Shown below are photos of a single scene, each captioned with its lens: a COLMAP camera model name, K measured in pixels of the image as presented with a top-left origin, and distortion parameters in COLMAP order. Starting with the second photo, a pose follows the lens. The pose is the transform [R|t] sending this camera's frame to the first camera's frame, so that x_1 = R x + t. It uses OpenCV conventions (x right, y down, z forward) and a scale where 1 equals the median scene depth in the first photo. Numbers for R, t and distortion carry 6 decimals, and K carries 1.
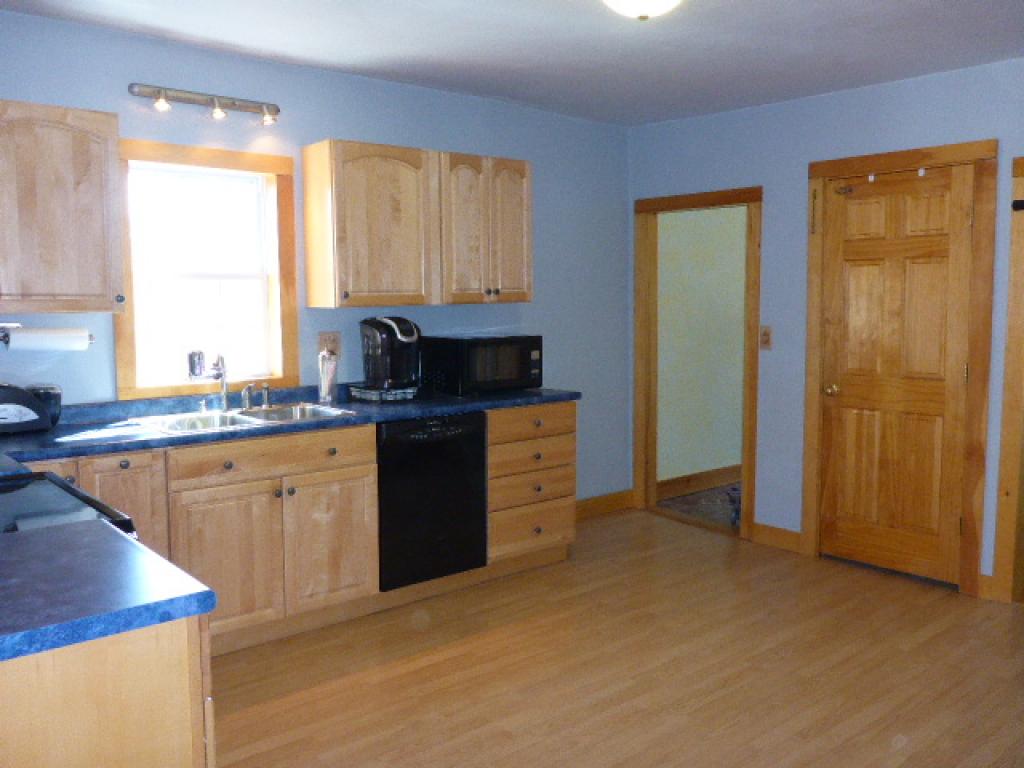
lens RADIAL K [[875.6, 0, 512.0], [0, 875.6, 384.0], [0, 0, 1]] dist [-0.016962, -0.008632]
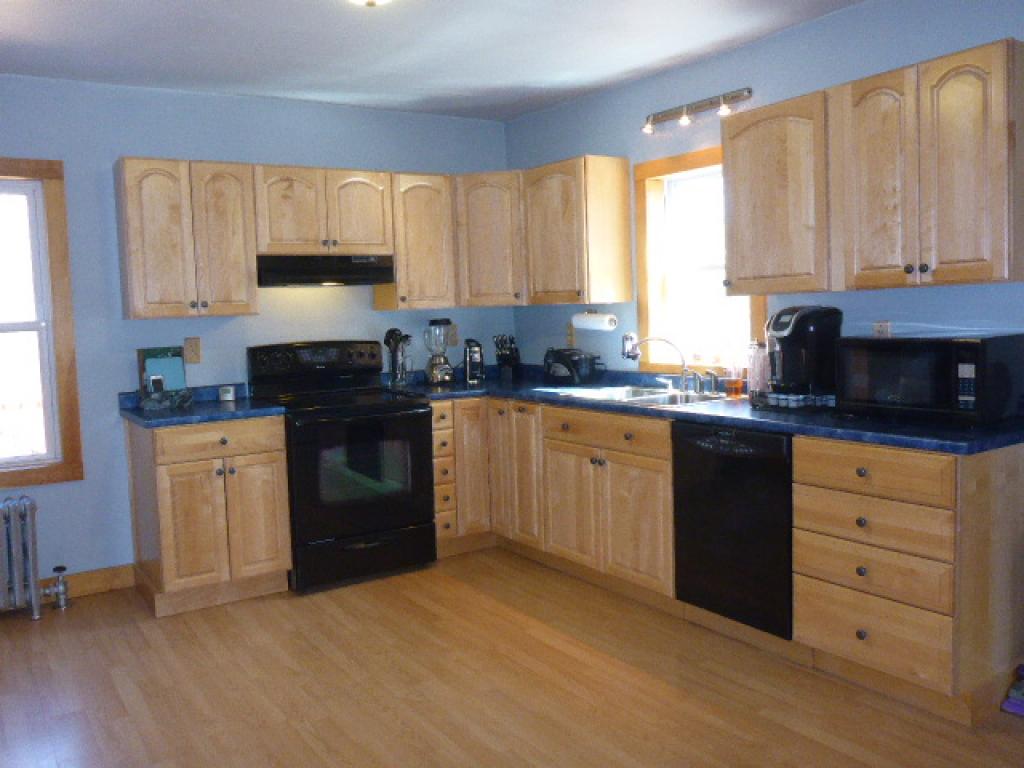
lens RADIAL K [[875.6, 0, 512.0], [0, 875.6, 384.0], [0, 0, 1]] dist [-0.016962, -0.008632]
pose [[-0.122500, 0.098440, -0.987574, 0.778127], [-0.062216, 0.992350, 0.106634, -0.082060], [0.990516, 0.074506, -0.115438, 0.904414]]
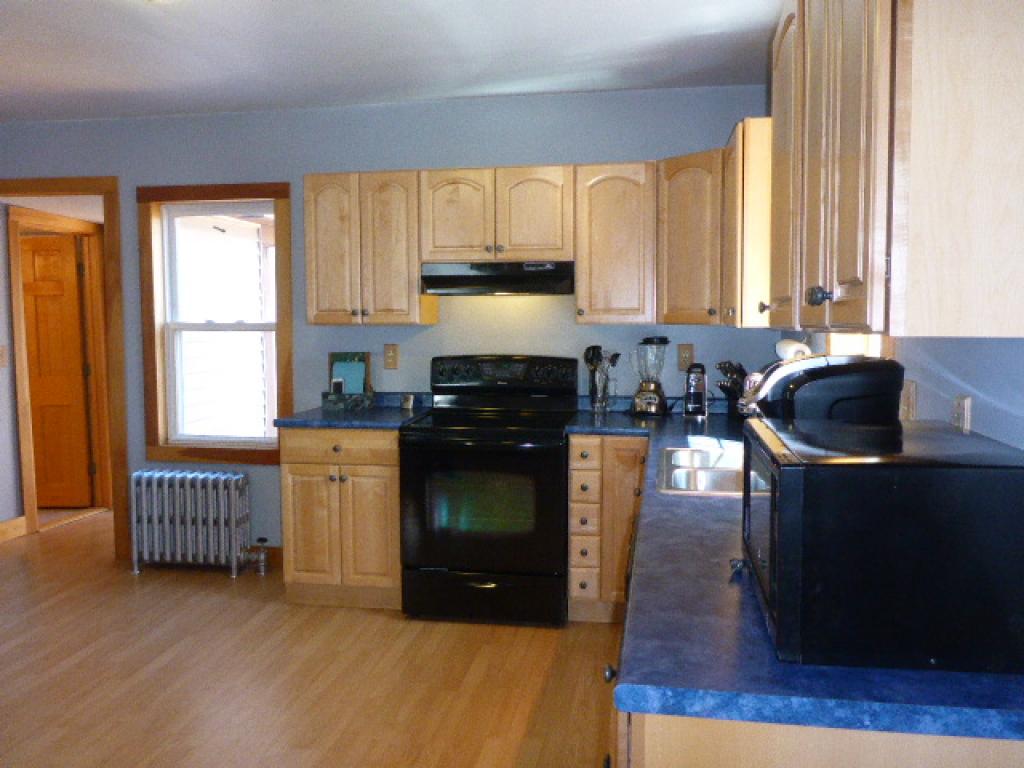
lens RADIAL K [[875.6, 0, 512.0], [0, 875.6, 384.0], [0, 0, 1]] dist [-0.016962, -0.008632]
pose [[-0.785459, 0.057542, -0.616233, 0.296974], [-0.051114, 0.986236, 0.157243, -0.134605], [0.616799, 0.155006, -0.771707, 1.368007]]
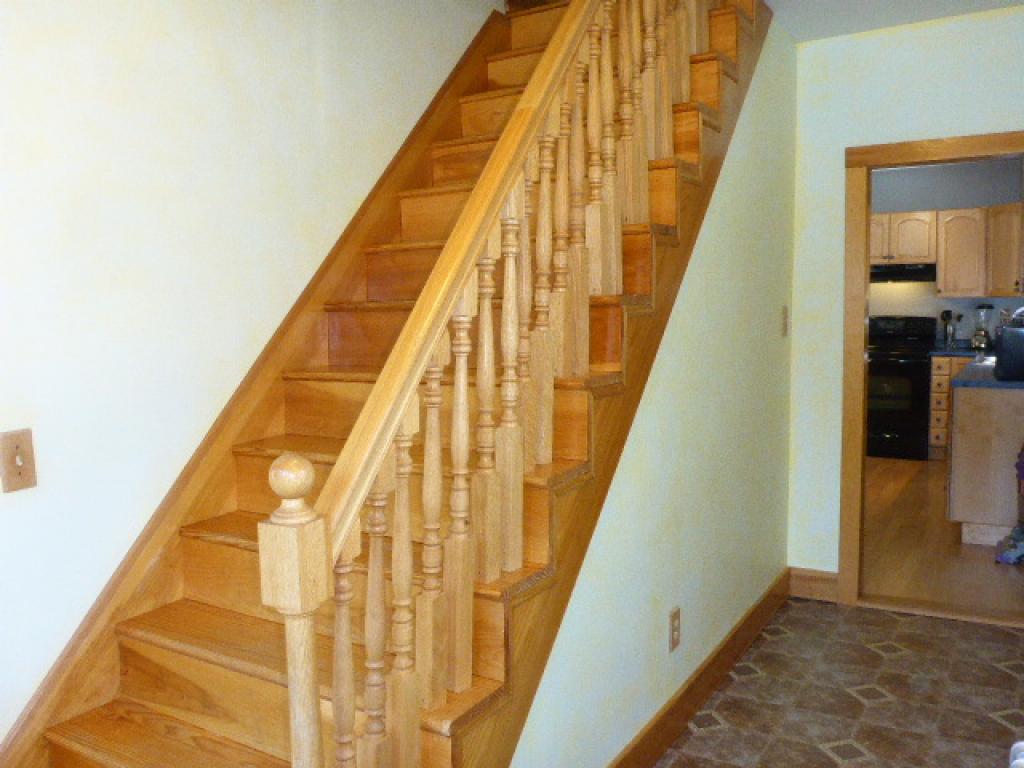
lens RADIAL K [[875.6, 0, 512.0], [0, 875.6, 384.0], [0, 0, 1]] dist [-0.016962, -0.008632]
pose [[-0.956725, 0.049990, -0.286668, 1.015960], [-0.003903, 0.982841, 0.184414, -0.205674], [0.290968, 0.177552, -0.940113, 2.135194]]
